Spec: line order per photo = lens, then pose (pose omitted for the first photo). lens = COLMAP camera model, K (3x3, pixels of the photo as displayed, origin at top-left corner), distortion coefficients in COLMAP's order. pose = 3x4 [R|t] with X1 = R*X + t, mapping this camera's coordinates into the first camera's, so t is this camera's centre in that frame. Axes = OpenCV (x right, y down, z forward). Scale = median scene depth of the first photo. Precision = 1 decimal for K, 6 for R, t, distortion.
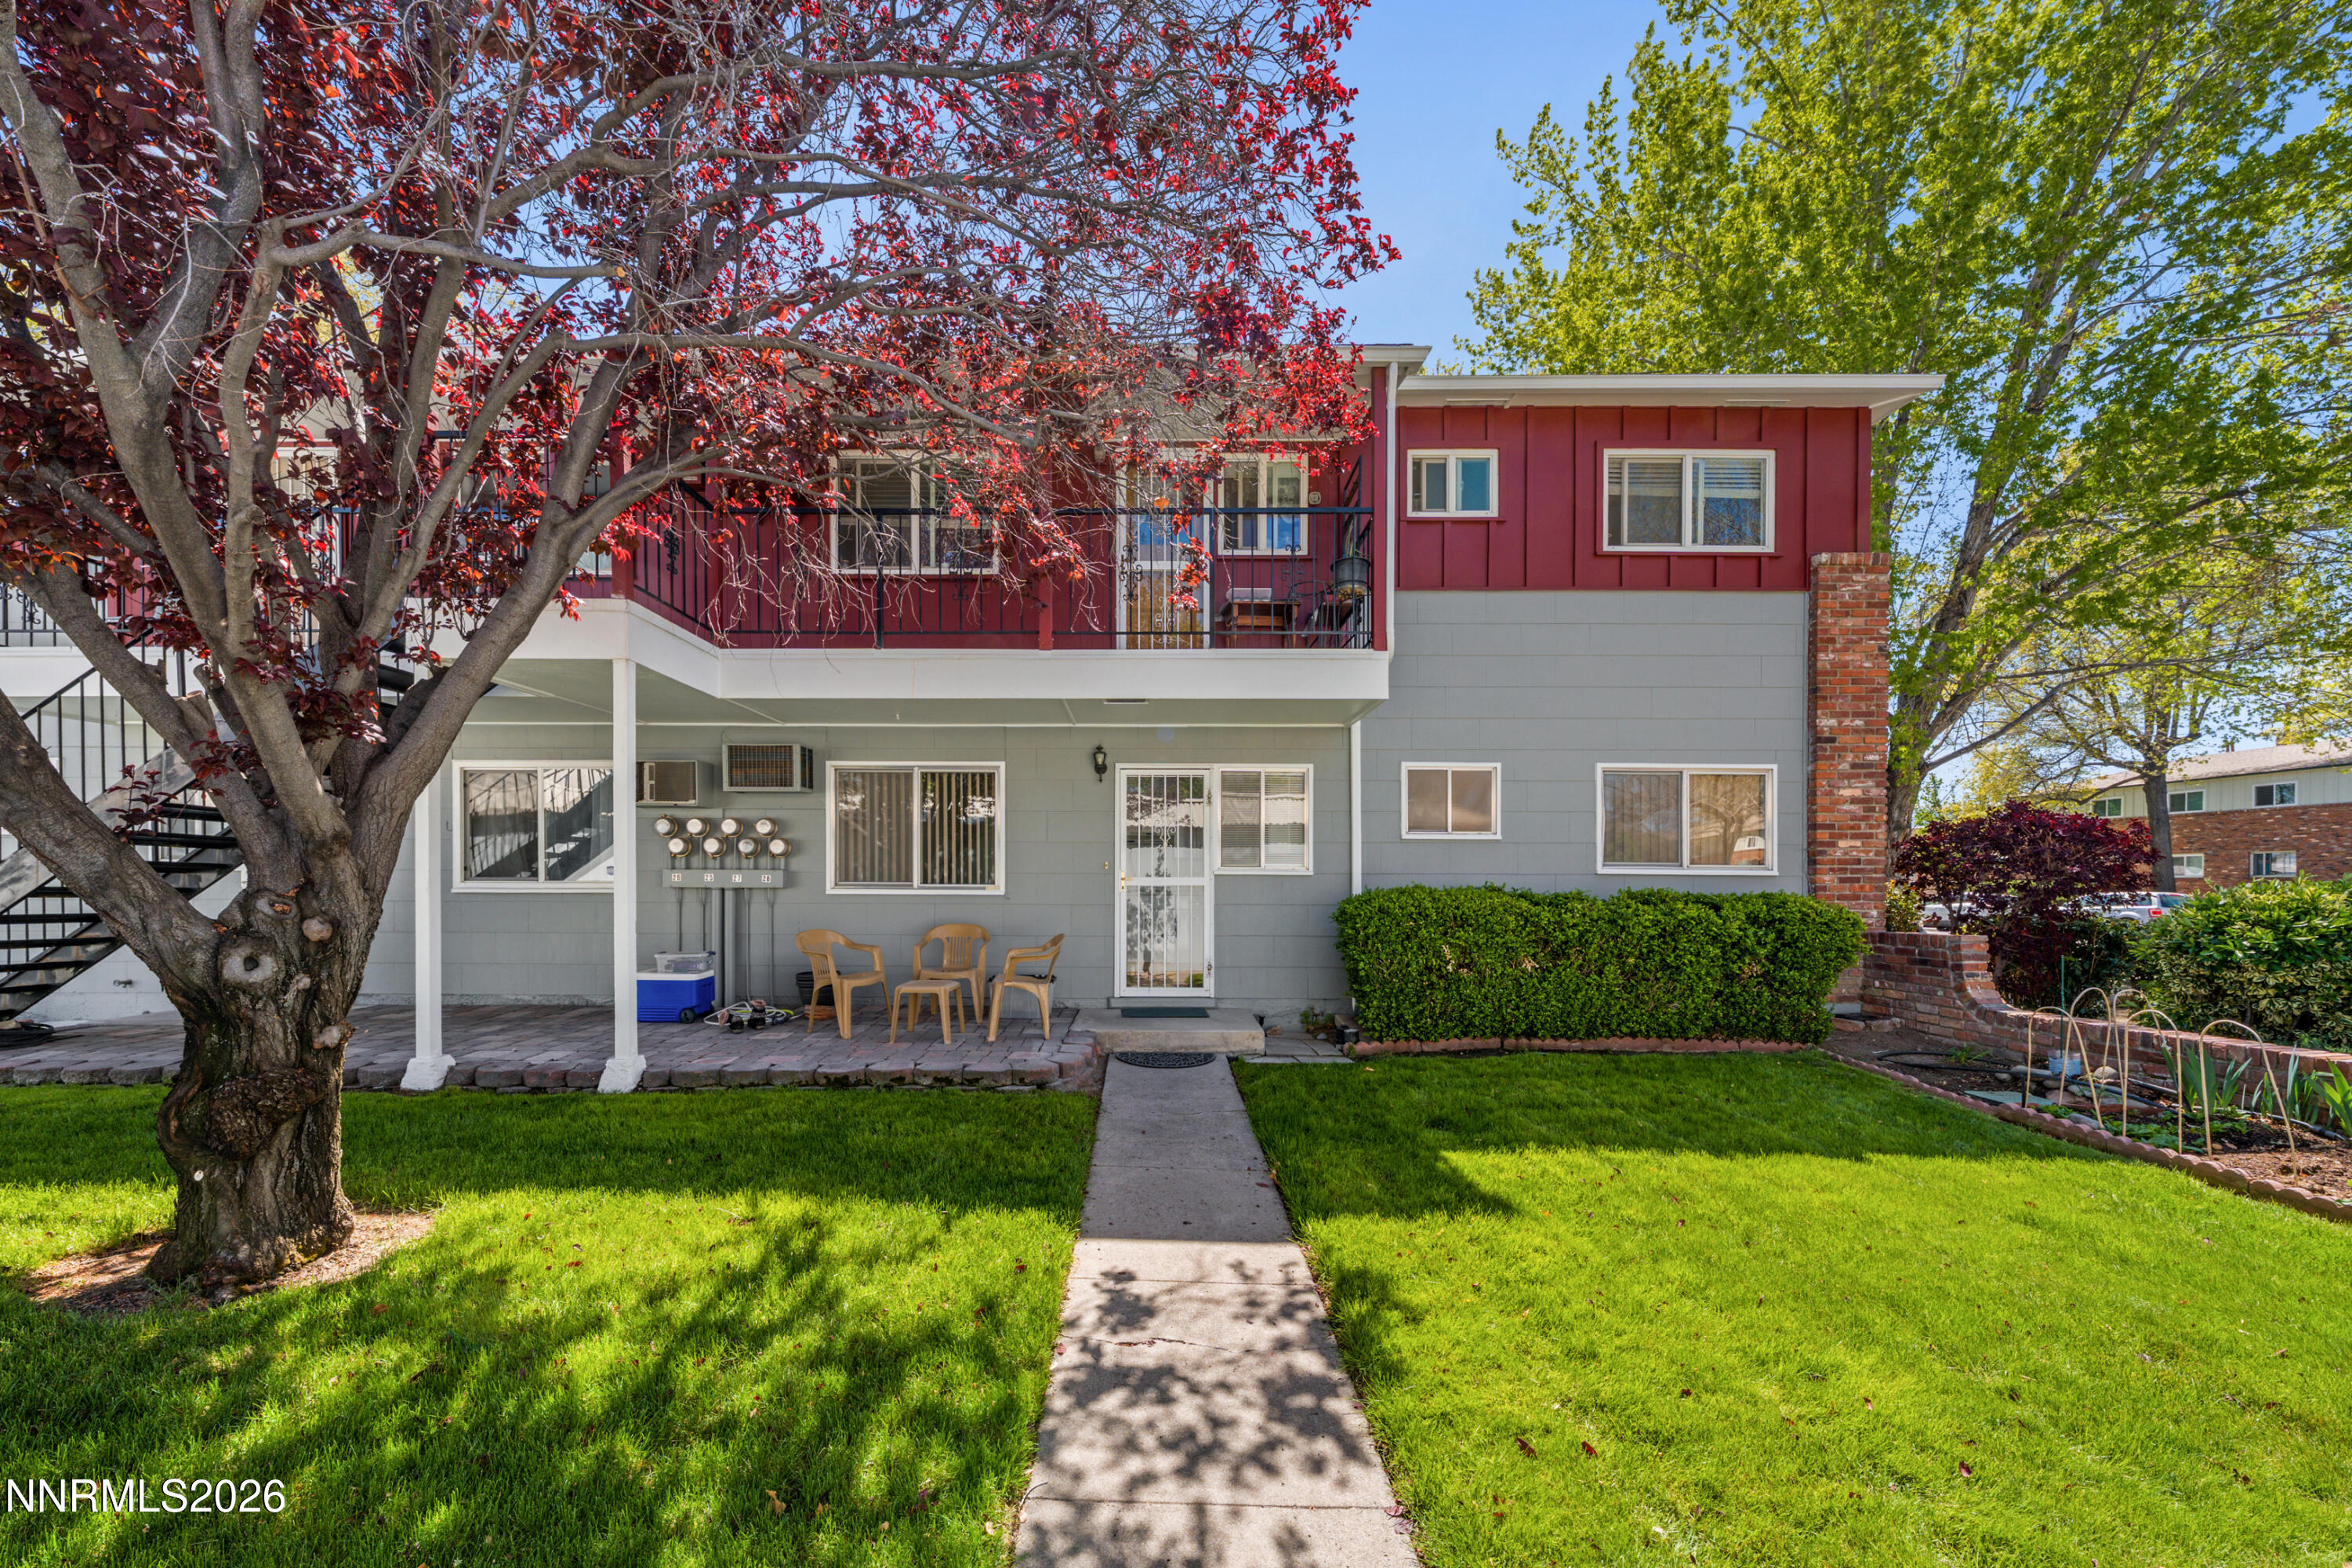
lens RADIAL K [[832.6, 0, 1132.0], [0, 832.6, 917.4], [0, 0, 1]] dist [-0.000303, 0.000481]
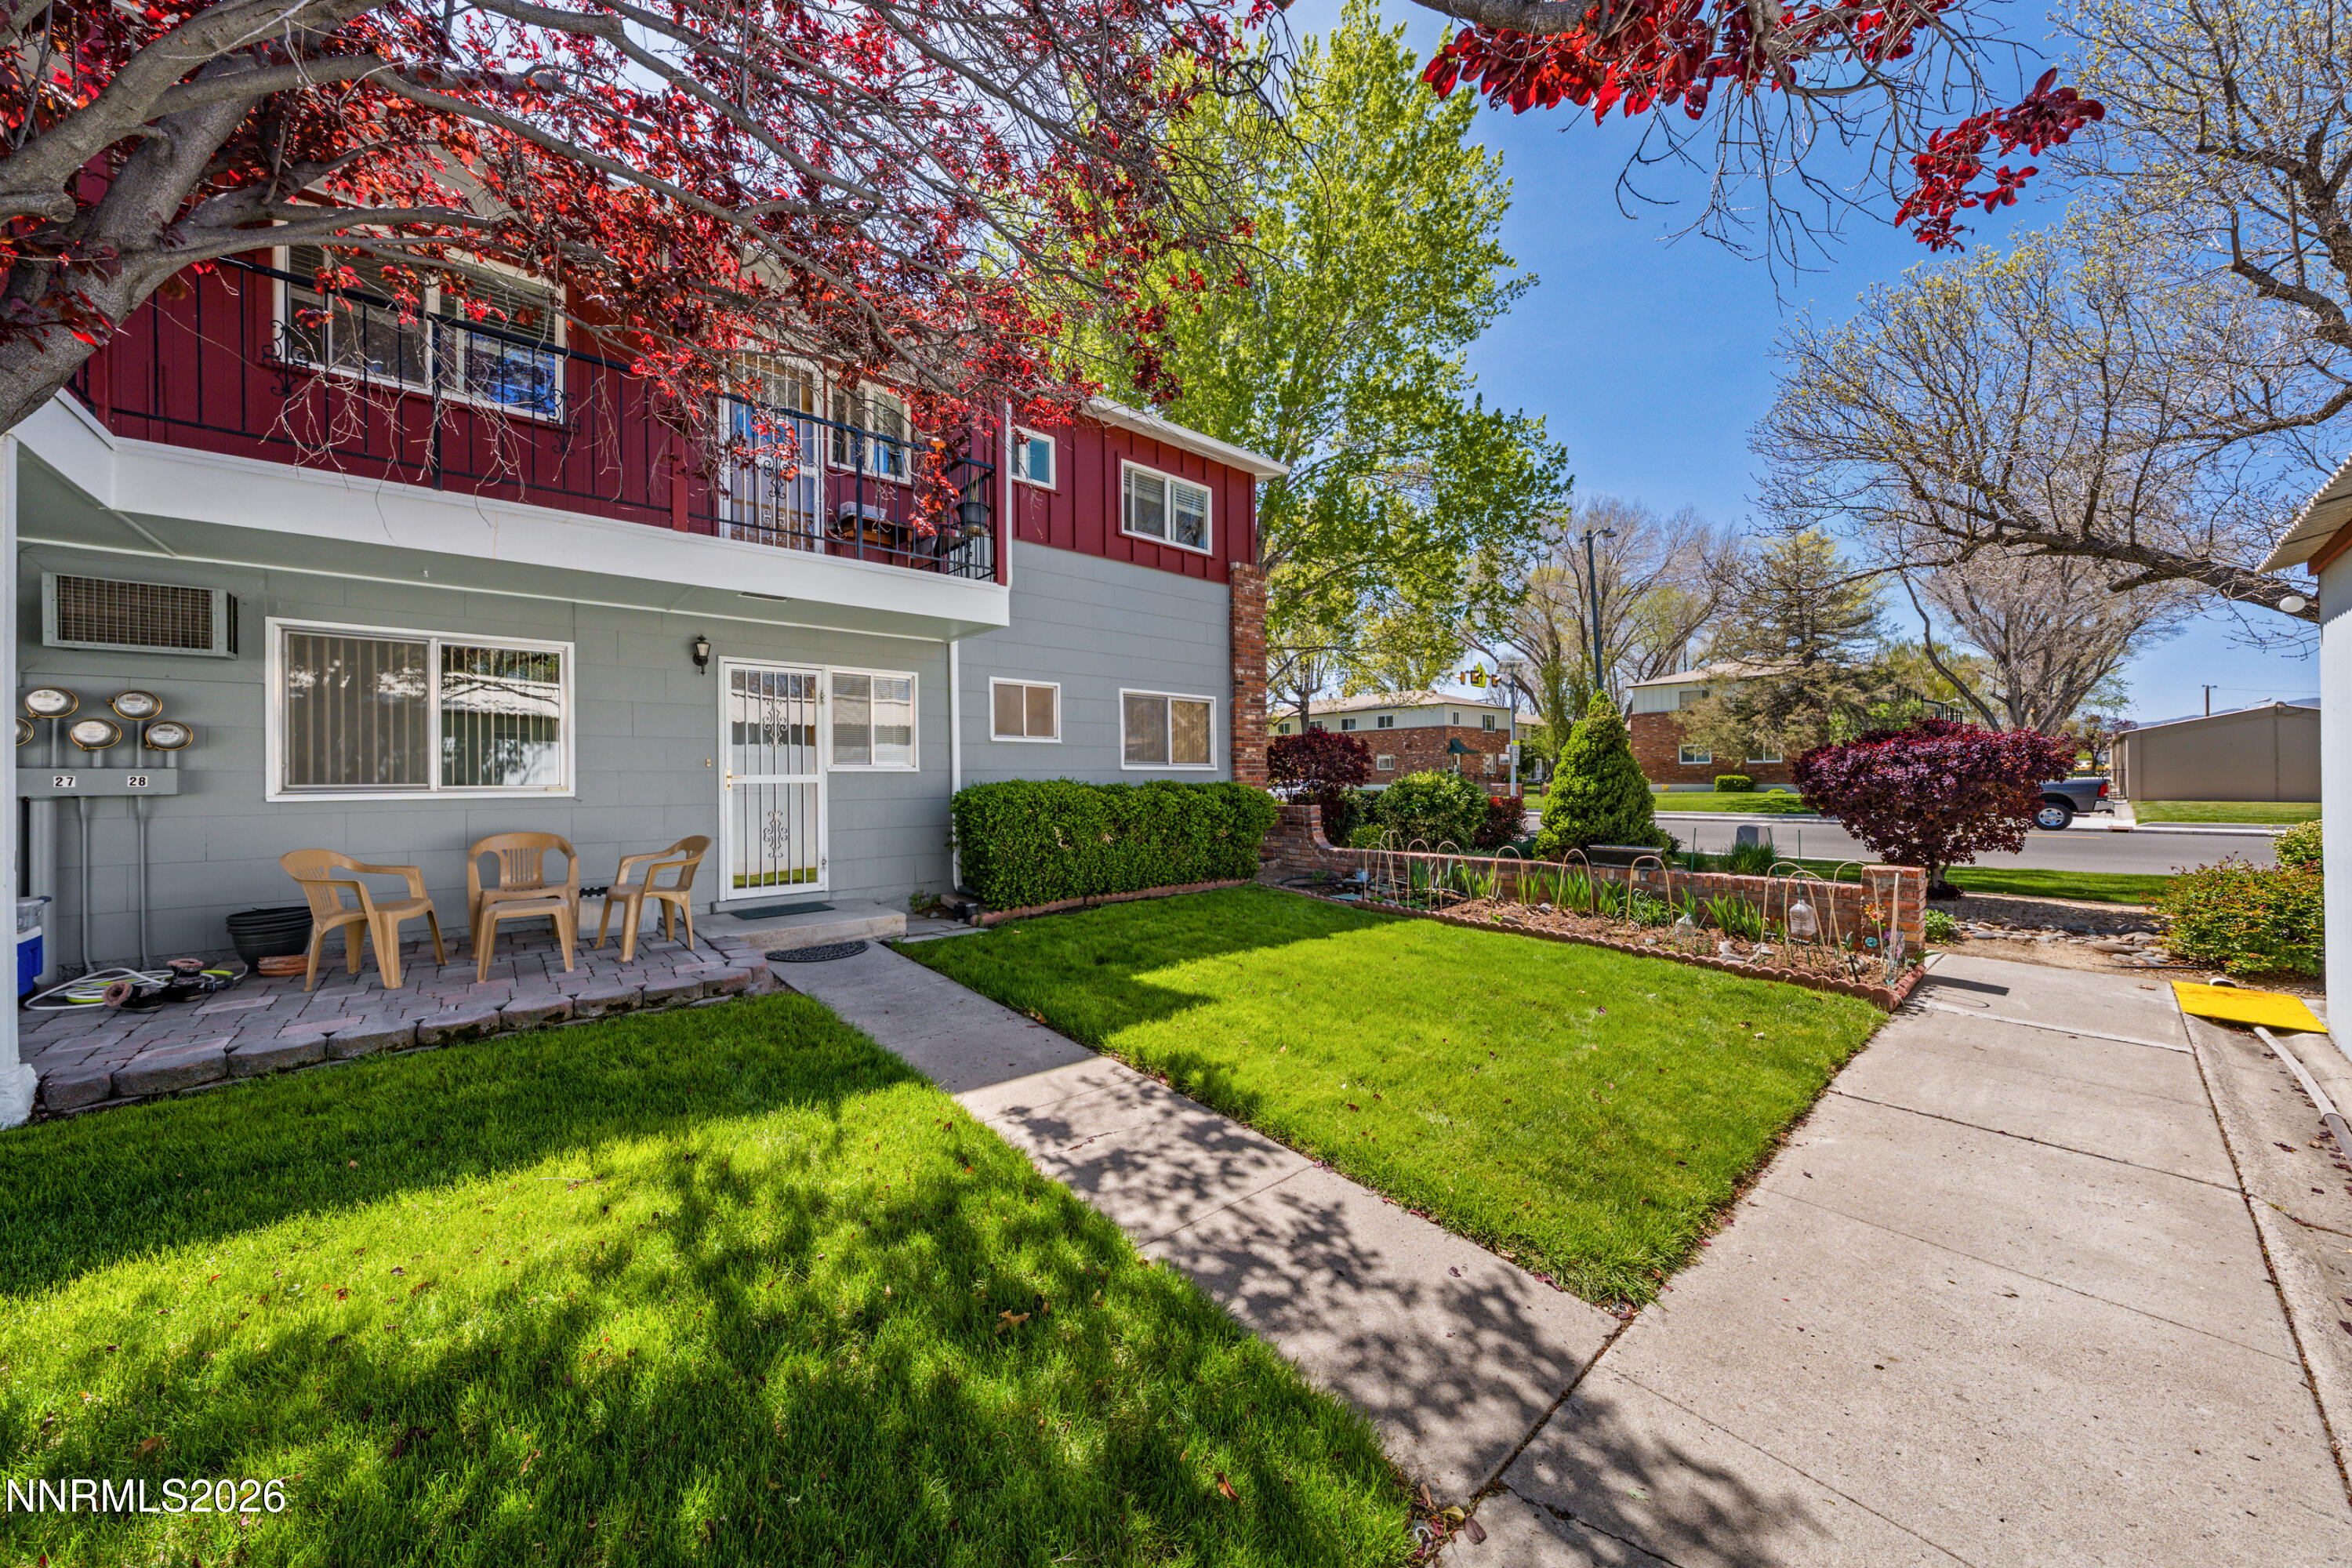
lens RADIAL K [[799.8, 0, 1114.8], [0, 799.8, 797.8], [0, 0, 1]] dist [-0.001893, 0.000489]
pose [[0.769335, -0.026078, 0.638313, -0.280373], [0.038110, 0.999260, -0.005109, -0.000321], [-0.637708, 0.028257, 0.769760, 0.012140]]
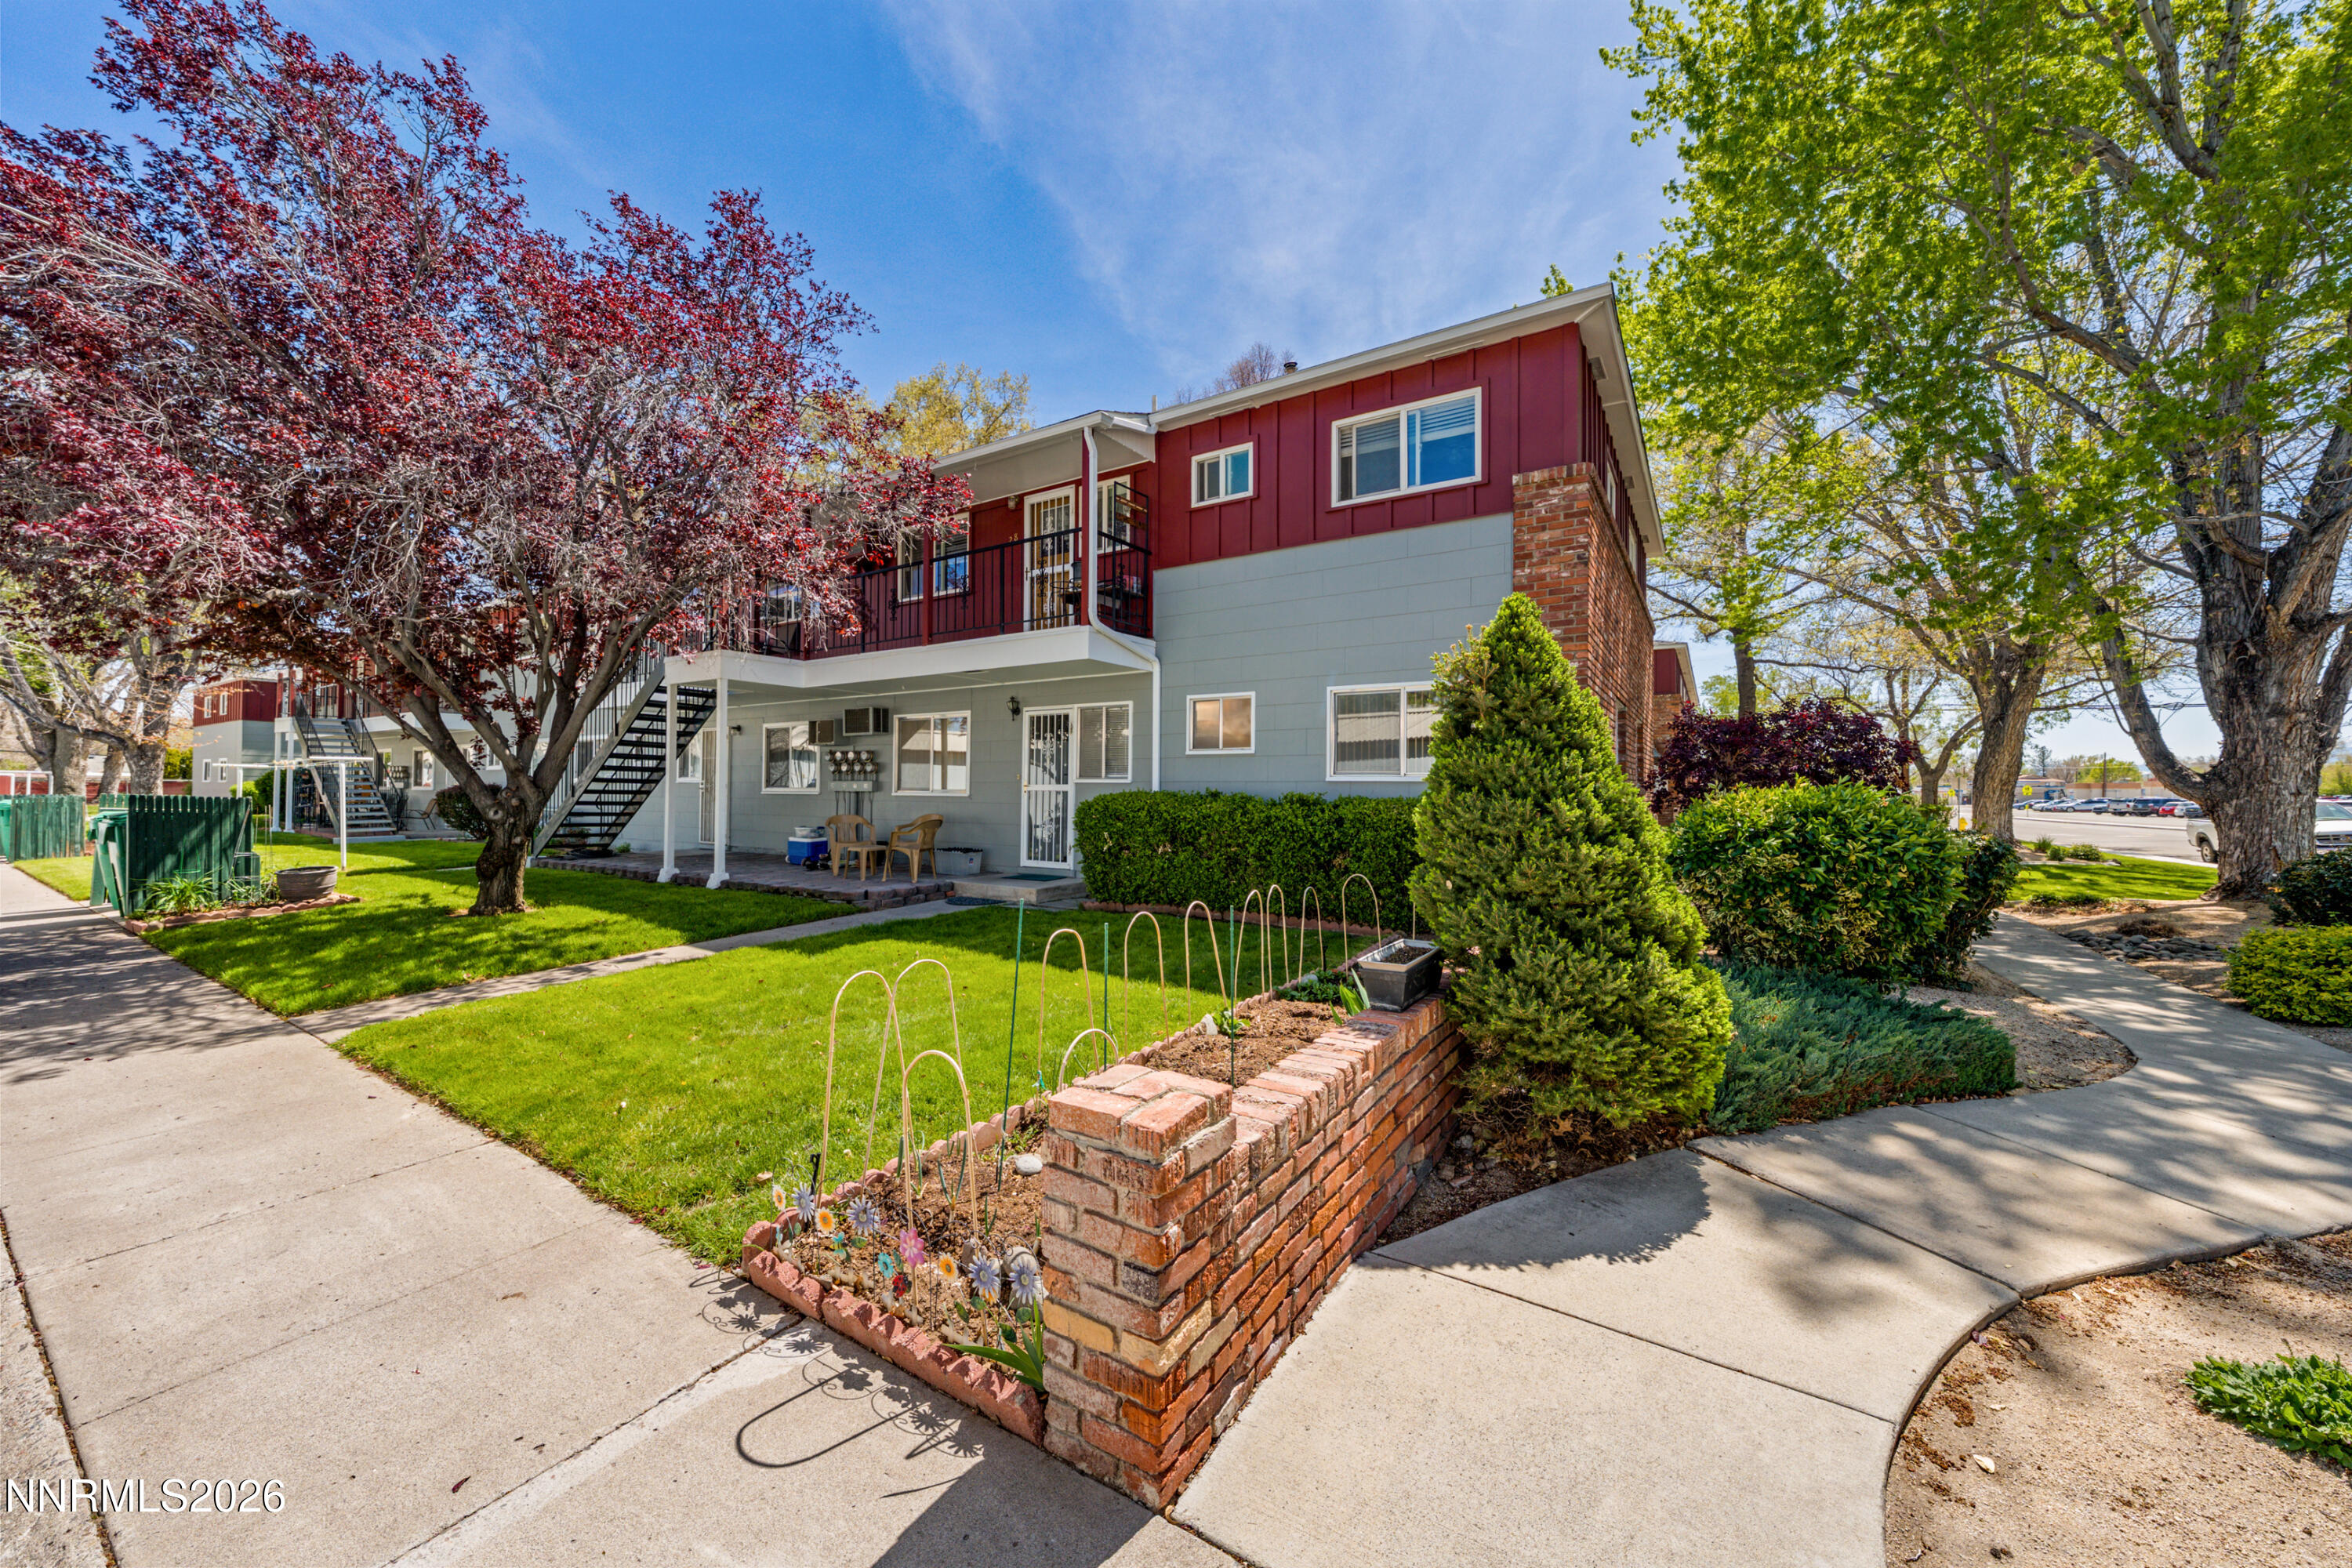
lens RADIAL K [[832.6, 0, 1211.9], [0, 832.6, 805.9], [0, 0, 1]] dist [-0.000303, 0.000481]
pose [[0.854512, 0.010322, -0.519330, 1.157751], [-0.025031, 0.999459, -0.021321, 0.013306], [0.518829, 0.031218, 0.854308, -0.091917]]
